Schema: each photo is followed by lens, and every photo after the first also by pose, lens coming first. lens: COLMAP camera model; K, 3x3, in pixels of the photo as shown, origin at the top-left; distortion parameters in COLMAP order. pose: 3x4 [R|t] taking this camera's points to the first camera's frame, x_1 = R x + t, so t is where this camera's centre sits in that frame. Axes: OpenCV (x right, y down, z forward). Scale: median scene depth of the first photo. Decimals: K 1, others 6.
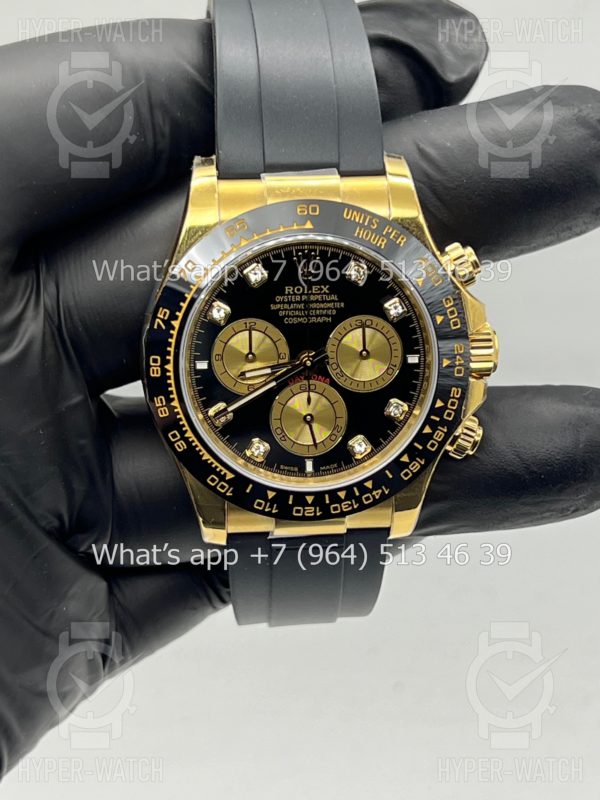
lens RADIAL K [[1869.9, 0, 302.3], [0, 1869.9, 396.6], [0, 0, 1]] dist [0.188605, 0.000000]
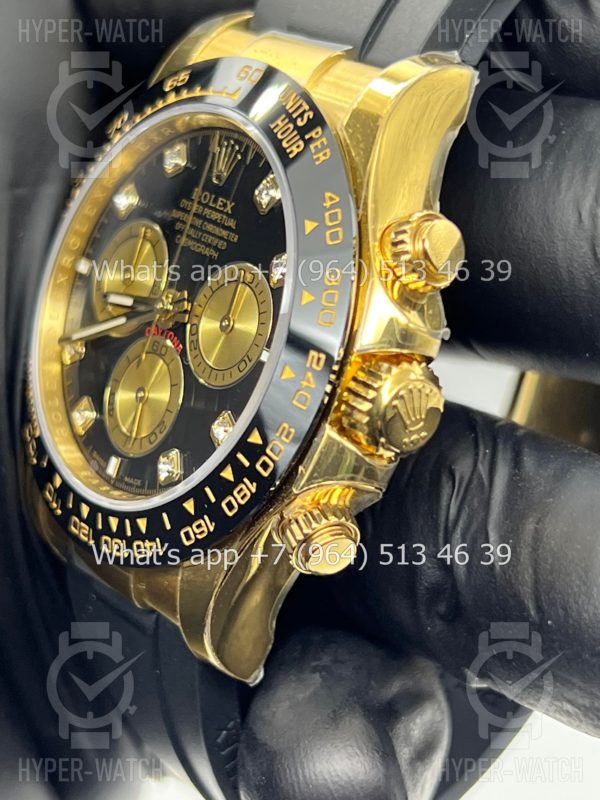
lens RADIAL K [[1869.9, 0, 294.1], [0, 1869.9, 403.0], [0, 0, 1]] dist [0.188605, 0.000000]
pose [[0.524134, 0.299722, -0.797151, 0.532380], [-0.473573, 0.880534, 0.019694, -0.022542], [0.707822, 0.367187, 0.603458, 0.659729]]
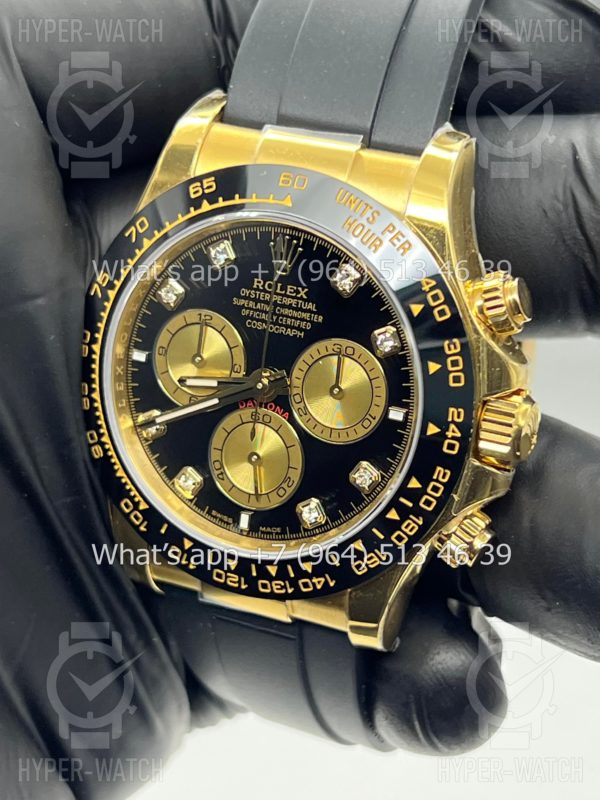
lens RADIAL K [[1869.9, 0, 299.2], [0, 1869.9, 400.6], [0, 0, 1]] dist [0.188605, 0.000000]
pose [[0.867568, 0.233913, -0.438875, 0.340965], [-0.233501, 0.970754, 0.055810, -0.056576], [0.439094, 0.054059, 0.896813, 0.339385]]
